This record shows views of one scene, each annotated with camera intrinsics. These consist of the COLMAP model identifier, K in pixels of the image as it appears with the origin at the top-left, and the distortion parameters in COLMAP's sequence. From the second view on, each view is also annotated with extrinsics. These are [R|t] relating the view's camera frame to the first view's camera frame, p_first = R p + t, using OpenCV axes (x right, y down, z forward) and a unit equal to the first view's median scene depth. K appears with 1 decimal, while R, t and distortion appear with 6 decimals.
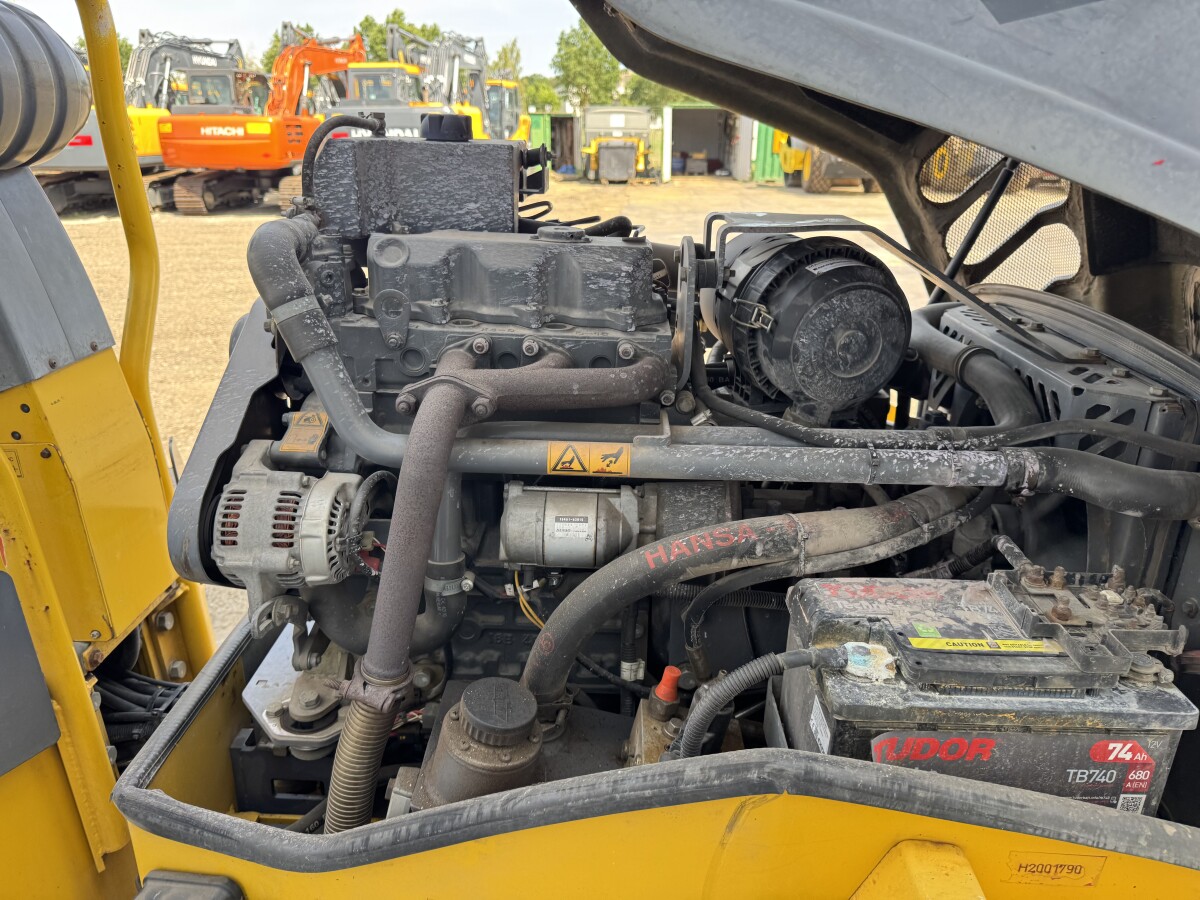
lens RADIAL K [[851.1, 0, 600.0], [0, 851.1, 450.0], [0, 0, 1]] dist [0.038648, 0.000117]
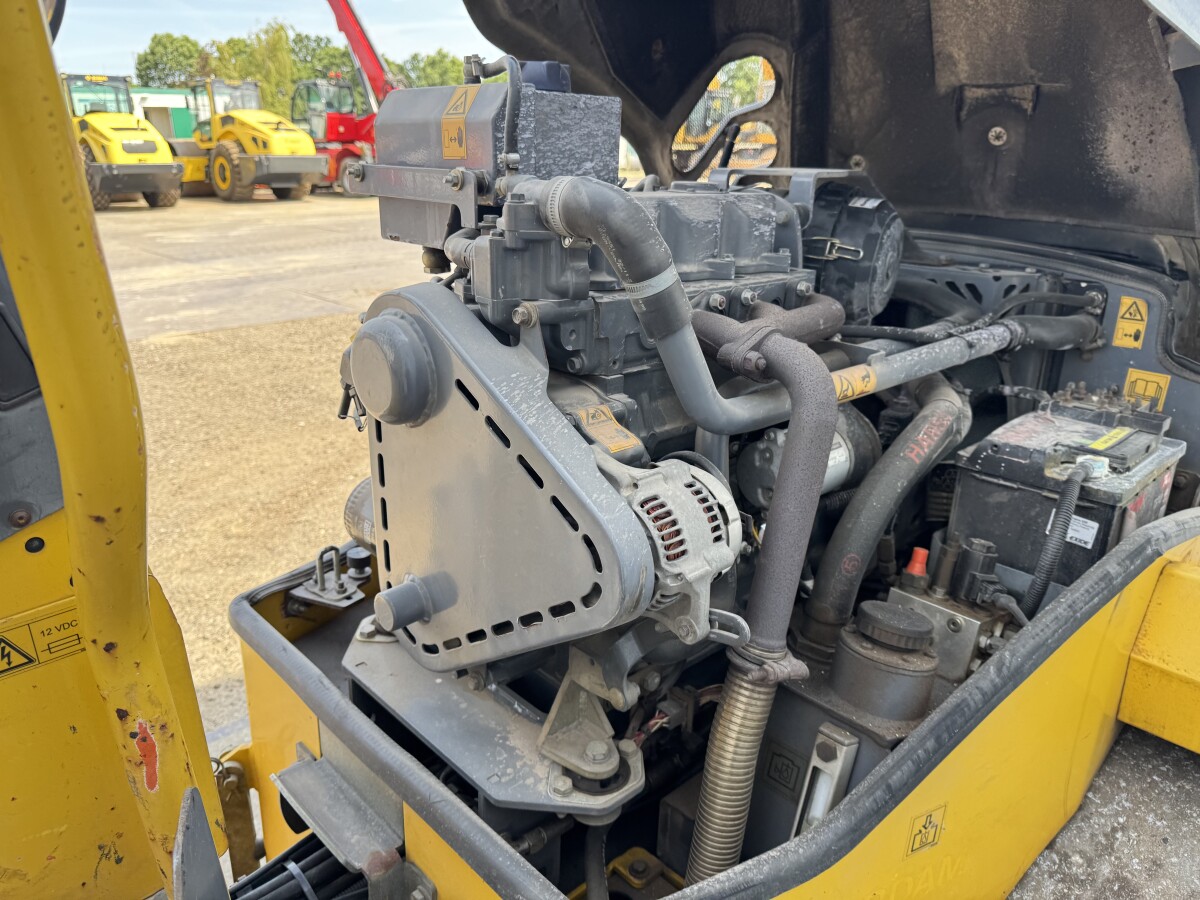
lens RADIAL K [[865.3, 0, 597.4], [0, 865.3, 467.2], [0, 0, 1]] dist [0.007701, 0.000588]
pose [[0.721552, -0.252501, 0.644675, -0.838691], [0.249935, 0.963334, 0.097571, -0.064204], [-0.645675, 0.090724, 0.758204, 0.329302]]
